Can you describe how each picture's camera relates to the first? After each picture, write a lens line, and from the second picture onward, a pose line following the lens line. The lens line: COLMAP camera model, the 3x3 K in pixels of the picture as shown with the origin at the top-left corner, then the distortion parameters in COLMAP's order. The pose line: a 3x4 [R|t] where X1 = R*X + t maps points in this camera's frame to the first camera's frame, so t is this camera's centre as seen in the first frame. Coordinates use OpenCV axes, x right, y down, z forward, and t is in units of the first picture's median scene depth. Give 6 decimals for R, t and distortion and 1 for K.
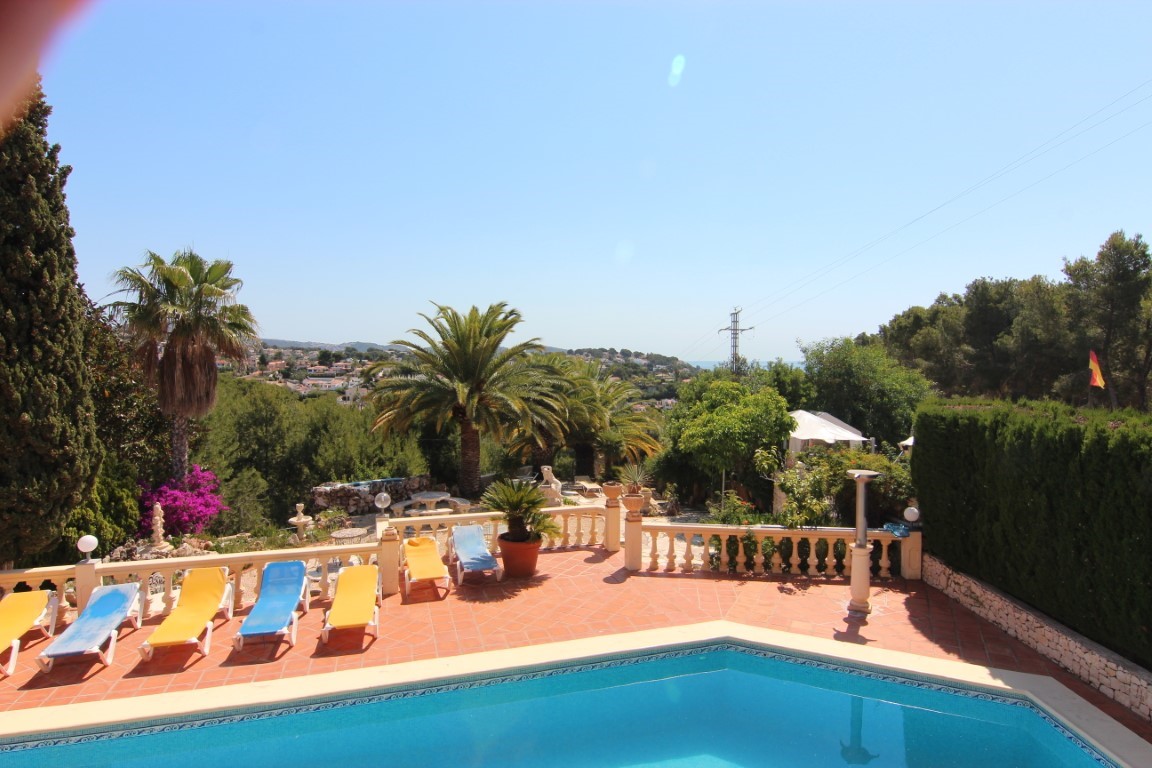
lens RADIAL K [[642.7, 0, 577.1], [0, 642.7, 381.6], [0, 0, 1]] dist [-0.006247, -0.009796]
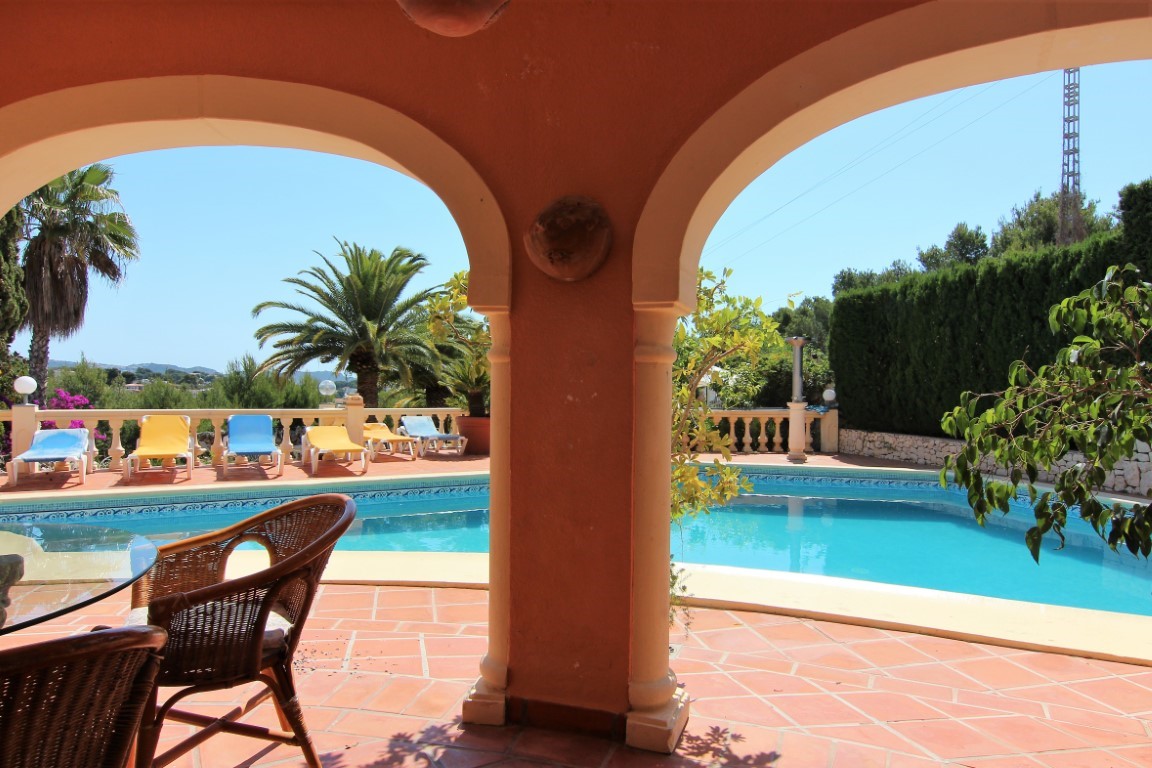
lens RADIAL K [[705.6, 0, 573.1], [0, 705.6, 387.3], [0, 0, 1]] dist [-0.006482, 0.002415]
pose [[0.976452, 0.012263, 0.215386, -0.222954], [-0.002777, 0.999015, -0.044290, 0.298556], [-0.215717, 0.042649, 0.975524, -0.137335]]
